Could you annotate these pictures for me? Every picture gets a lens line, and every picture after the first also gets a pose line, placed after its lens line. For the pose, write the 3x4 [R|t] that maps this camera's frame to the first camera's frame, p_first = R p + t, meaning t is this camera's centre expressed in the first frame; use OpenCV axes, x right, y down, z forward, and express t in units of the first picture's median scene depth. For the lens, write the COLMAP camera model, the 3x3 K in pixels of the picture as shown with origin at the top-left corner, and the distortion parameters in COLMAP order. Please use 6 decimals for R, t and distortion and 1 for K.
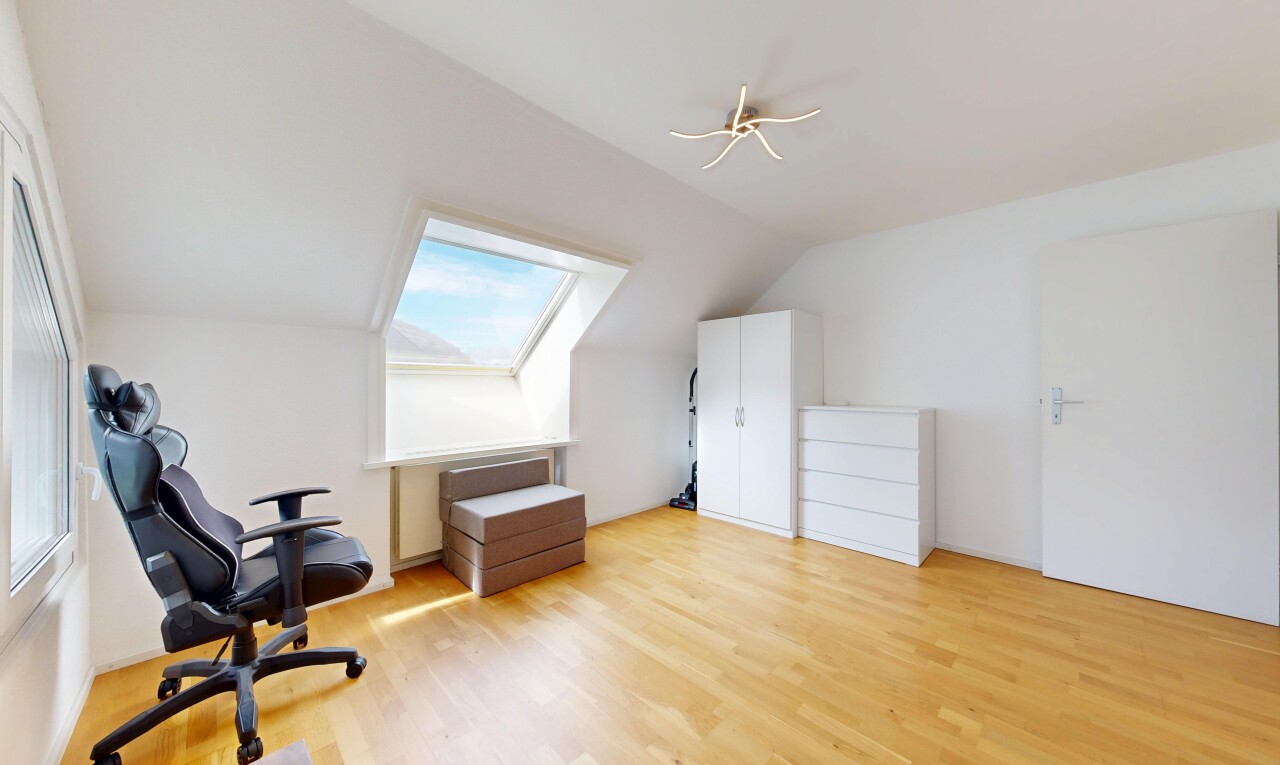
lens RADIAL K [[432.6, 0, 640.0], [0, 432.6, 382.5], [0, 0, 1]] dist [0.000273, 0.000035]
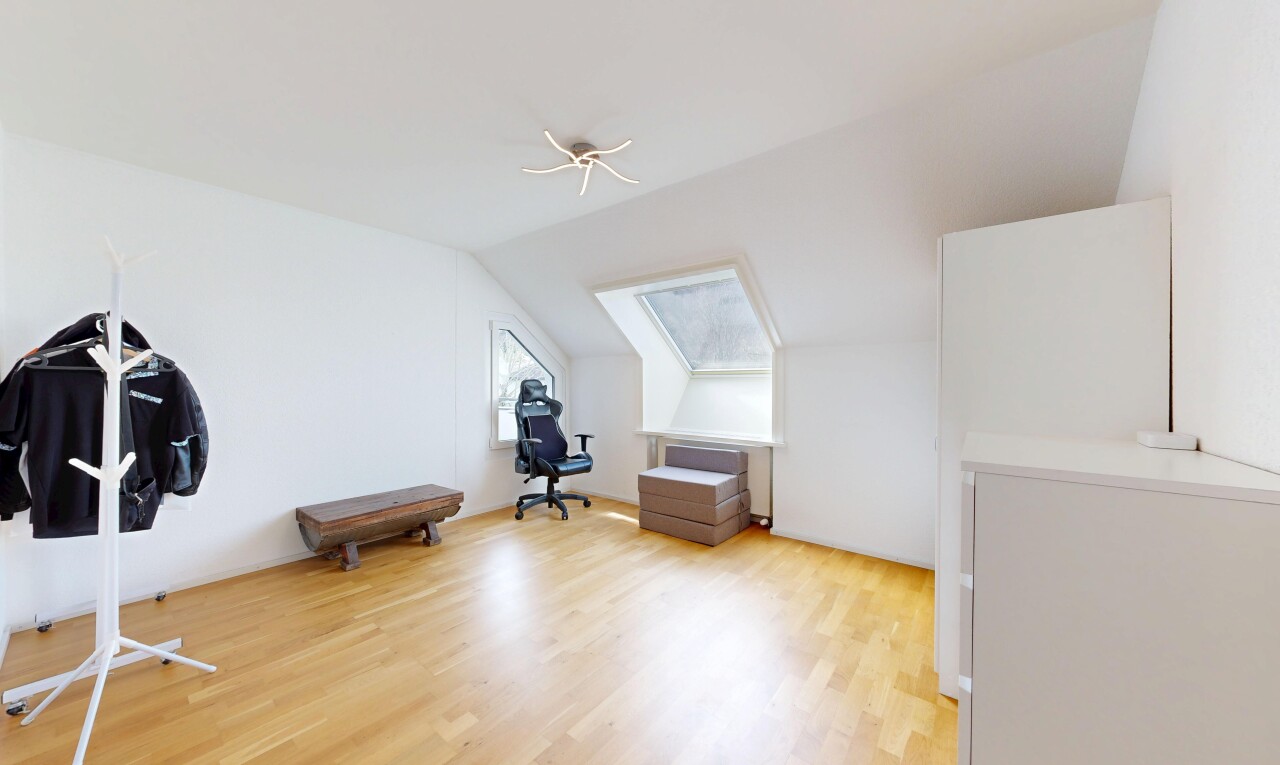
lens RADIAL K [[432.6, 0, 640.0], [0, 432.6, 382.5], [0, 0, 1]] dist [0.000273, 0.000035]
pose [[0.118719, -0.002014, -0.992926, 1.021241], [0.004292, 0.999990, -0.001515, -0.002306], [0.992919, -0.004082, 0.118726, 0.747102]]
